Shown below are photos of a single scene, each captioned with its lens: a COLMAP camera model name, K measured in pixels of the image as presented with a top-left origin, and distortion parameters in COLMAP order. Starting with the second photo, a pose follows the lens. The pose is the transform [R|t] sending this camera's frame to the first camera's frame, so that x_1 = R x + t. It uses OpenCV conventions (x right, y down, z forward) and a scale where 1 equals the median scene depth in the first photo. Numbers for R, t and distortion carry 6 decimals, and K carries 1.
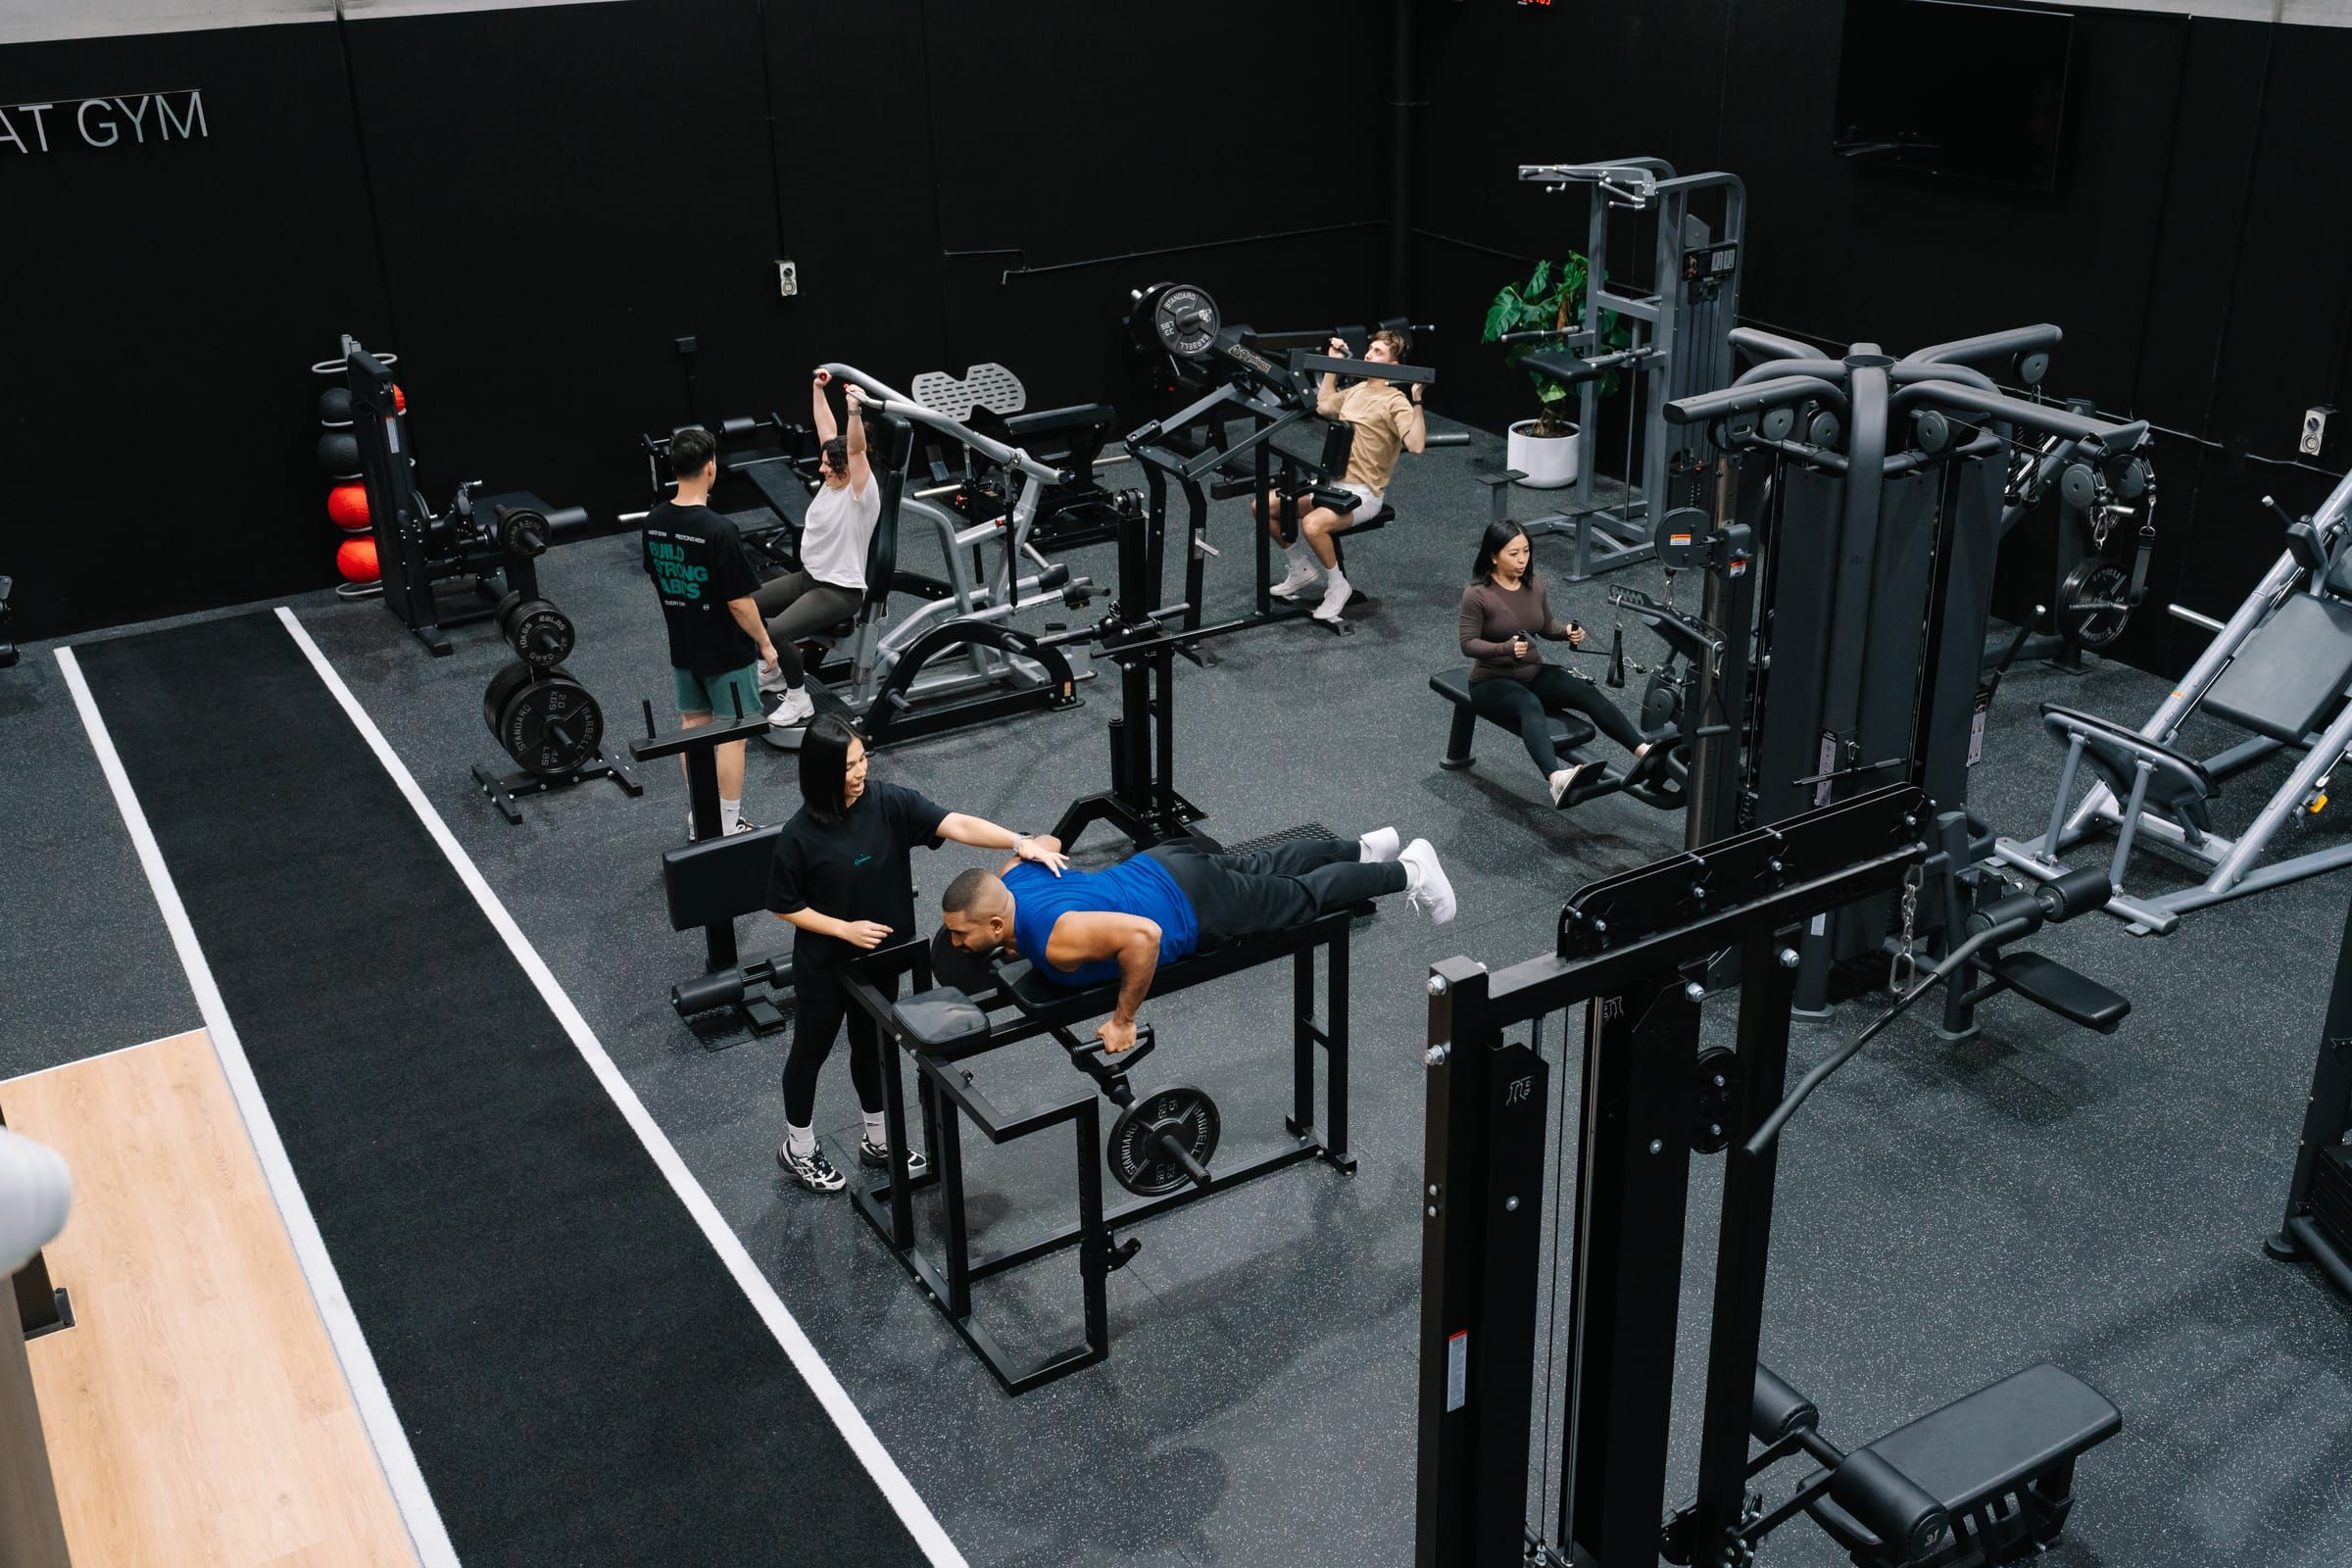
lens RADIAL K [[2269.3, 0, 1194.1], [0, 2269.3, 785.7], [0, 0, 1]] dist [0.004680, -0.004535]
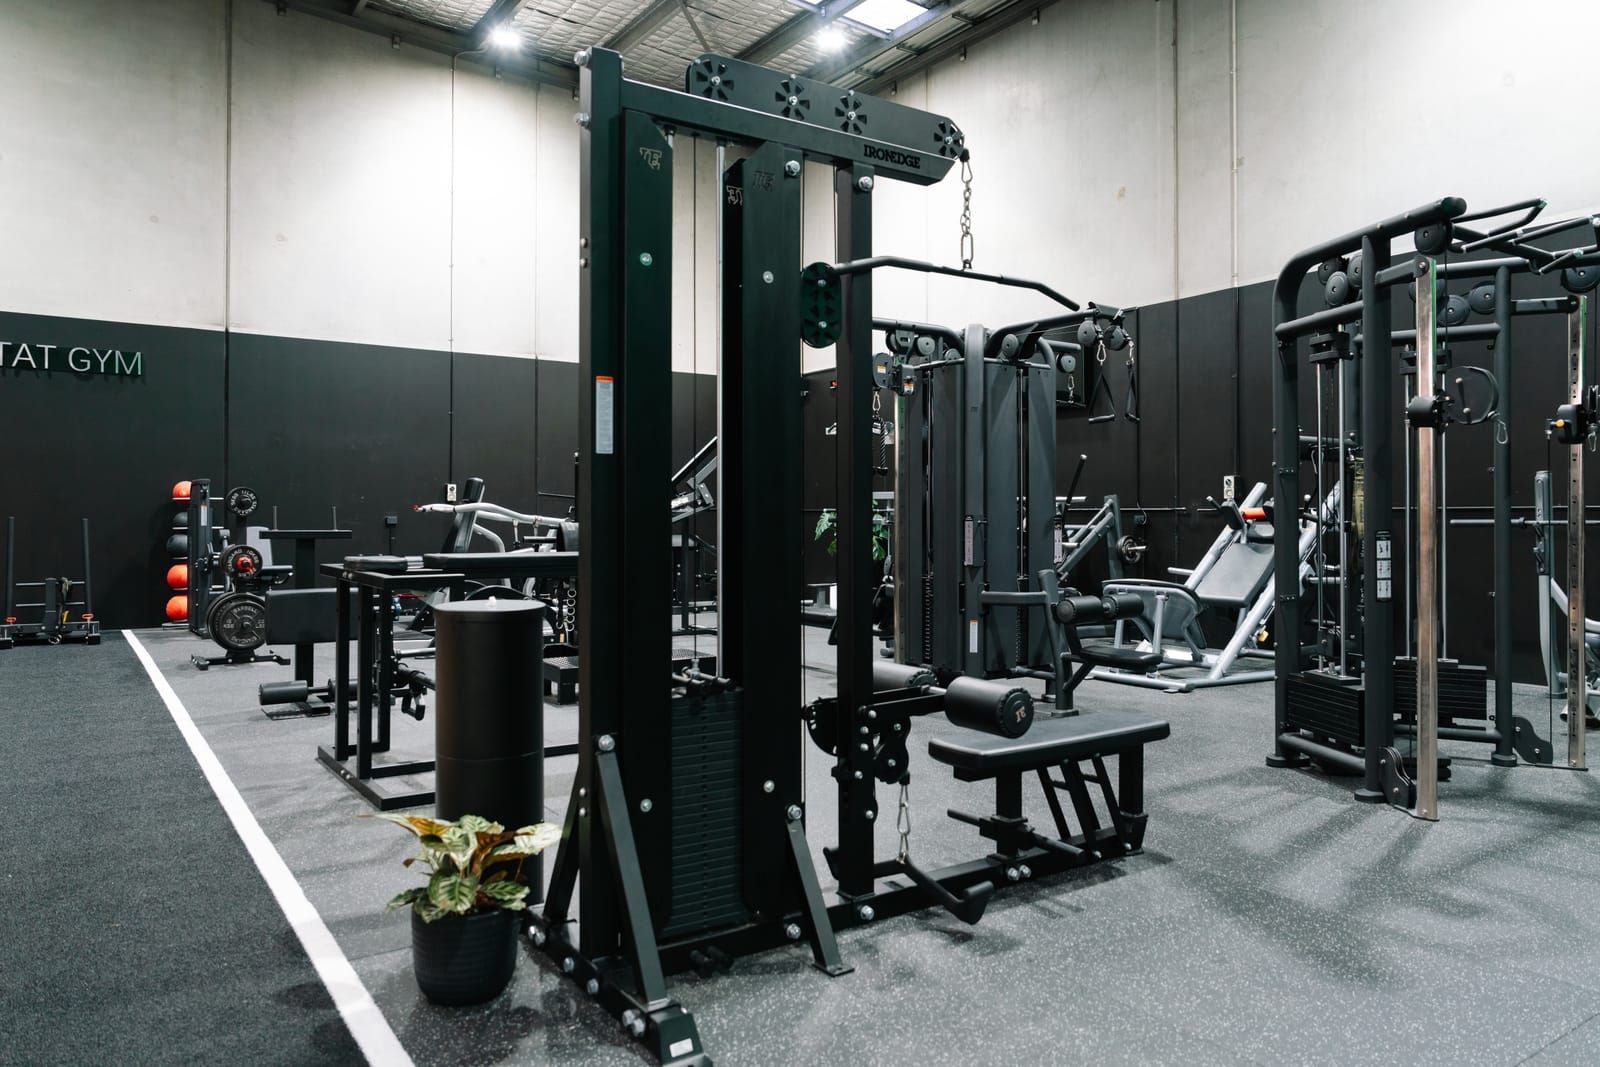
lens RADIAL K [[1087.0, 0, 816.2], [0, 1087.0, 519.1], [0, 0, 1]] dist [-0.009383, -0.001314]
pose [[0.997295, 0.025528, 0.068923, 0.095108], [0.006418, 0.903918, -0.427658, 0.279620], [-0.073218, 0.426944, 0.901309, 0.240218]]
